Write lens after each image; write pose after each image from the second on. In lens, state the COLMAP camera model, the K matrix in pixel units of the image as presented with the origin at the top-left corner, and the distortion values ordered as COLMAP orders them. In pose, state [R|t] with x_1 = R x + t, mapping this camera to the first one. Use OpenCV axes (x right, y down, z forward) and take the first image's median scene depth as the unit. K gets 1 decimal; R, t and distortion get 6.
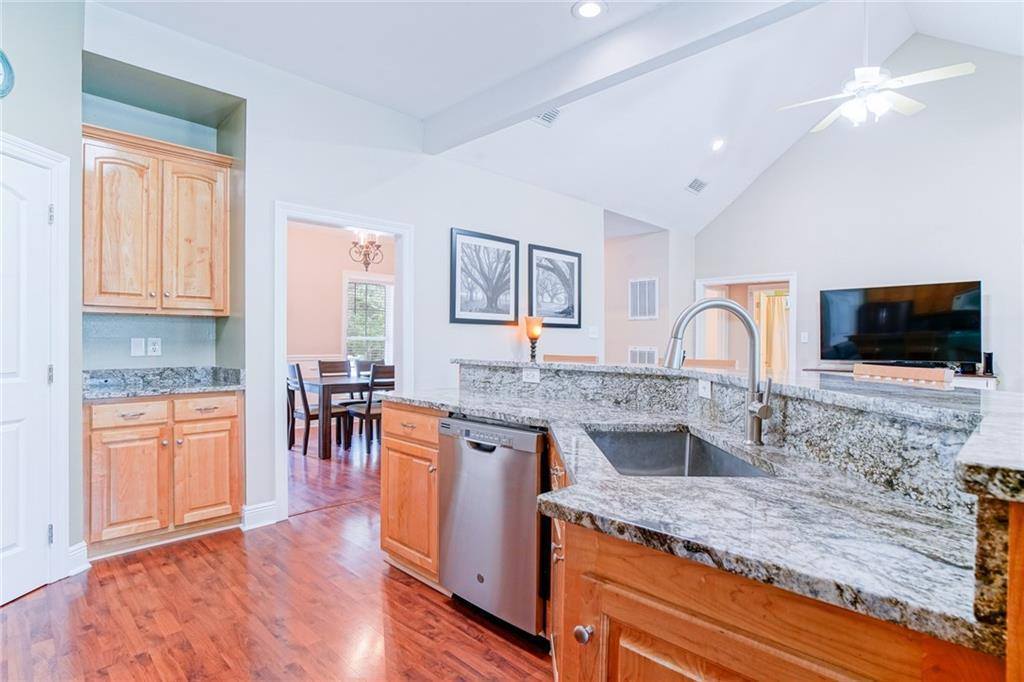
lens RADIAL K [[527.3, 0, 508.9], [0, 527.3, 342.0], [0, 0, 1]] dist [-0.047742, 0.021714]
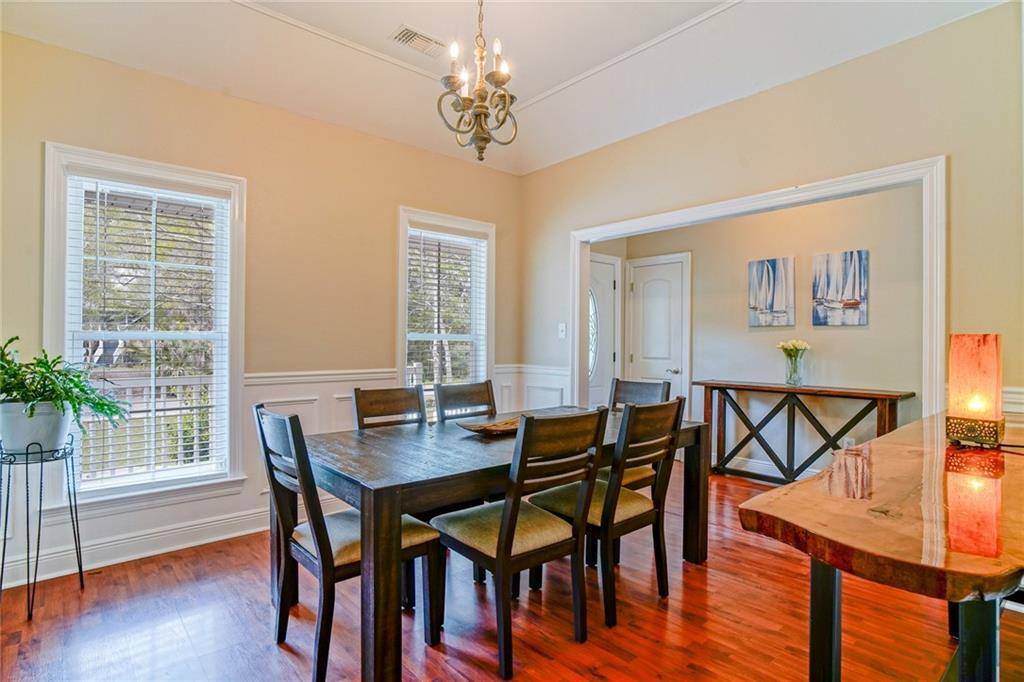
lens RADIAL K [[527.3, 0, 511.7], [0, 527.3, 341.2], [0, 0, 1]] dist [-0.047742, 0.021714]
pose [[0.998989, -0.001885, -0.044925, -0.232145], [0.002105, 0.999986, 0.004833, -0.004518], [0.044915, -0.004922, 0.998979, 0.621174]]
